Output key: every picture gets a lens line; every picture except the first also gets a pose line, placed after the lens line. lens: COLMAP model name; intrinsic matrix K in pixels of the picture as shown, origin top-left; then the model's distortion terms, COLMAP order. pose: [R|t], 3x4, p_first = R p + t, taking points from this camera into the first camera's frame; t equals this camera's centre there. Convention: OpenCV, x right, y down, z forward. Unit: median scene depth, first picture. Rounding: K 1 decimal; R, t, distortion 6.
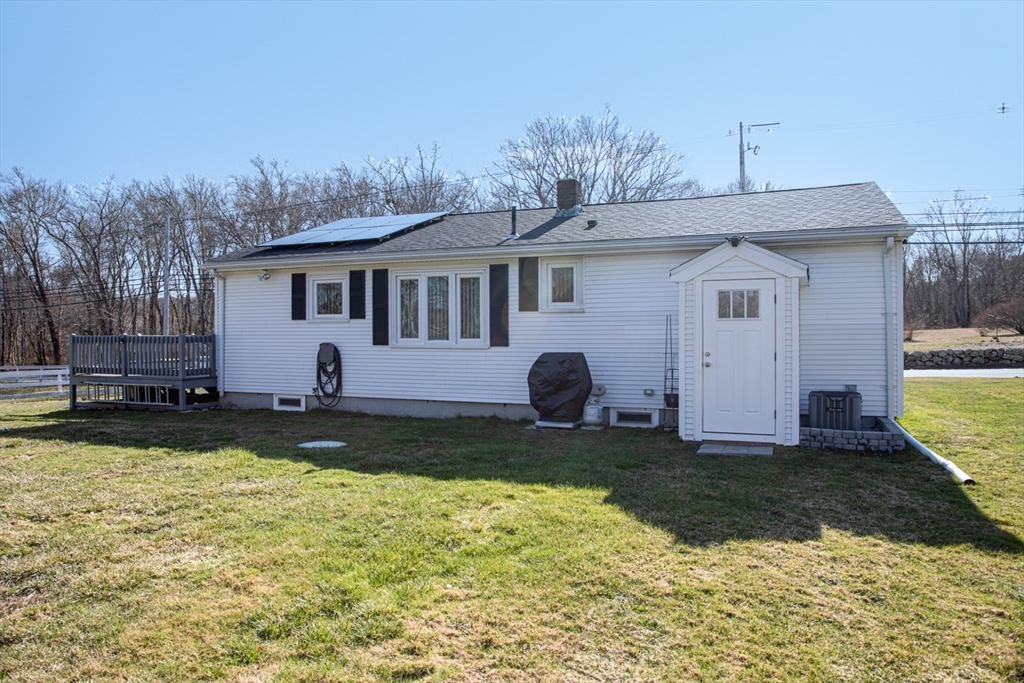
lens RADIAL K [[690.2, 0, 509.2], [0, 690.2, 338.8], [0, 0, 1]] dist [-0.067673, 0.076439]
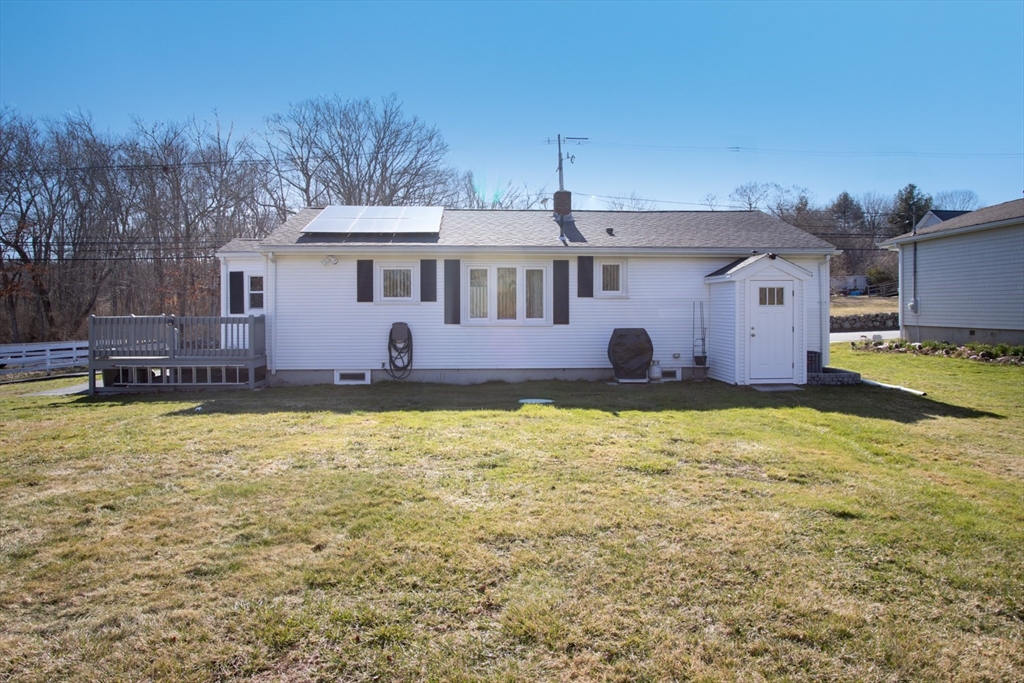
lens RADIAL K [[690.2, 0, 509.2], [0, 690.2, 338.8], [0, 0, 1]] dist [-0.067673, 0.076439]
pose [[0.904440, -0.015852, 0.426306, -0.598370], [0.002578, 0.999494, 0.031697, -0.002706], [-0.426592, -0.027569, 0.904024, -0.109151]]
